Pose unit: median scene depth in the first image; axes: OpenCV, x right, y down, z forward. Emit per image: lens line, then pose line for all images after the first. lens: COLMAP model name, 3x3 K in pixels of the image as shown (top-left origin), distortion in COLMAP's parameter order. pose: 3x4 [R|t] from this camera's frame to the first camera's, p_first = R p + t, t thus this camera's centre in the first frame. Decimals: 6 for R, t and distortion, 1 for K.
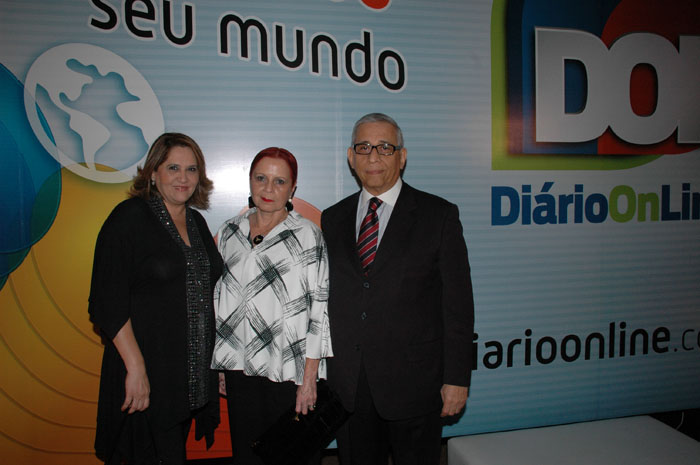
lens RADIAL K [[625.4, 0, 357.1], [0, 625.4, 244.3], [0, 0, 1]] dist [-0.136570, 0.127539]
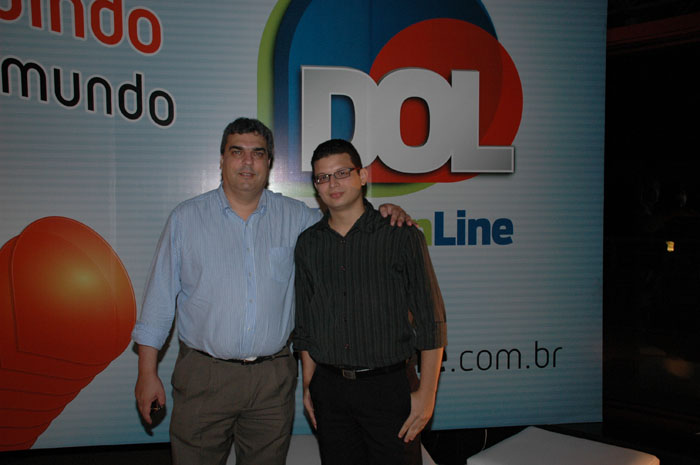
lens RADIAL K [[693.9, 0, 344.6], [0, 693.9, 241.1], [0, 0, 1]] dist [0.016269, 0.000000]
pose [[0.998050, 0.018361, -0.059662, 0.480997], [-0.020326, 0.999265, -0.032495, -0.004635], [0.059021, 0.033644, 0.997690, -0.244072]]
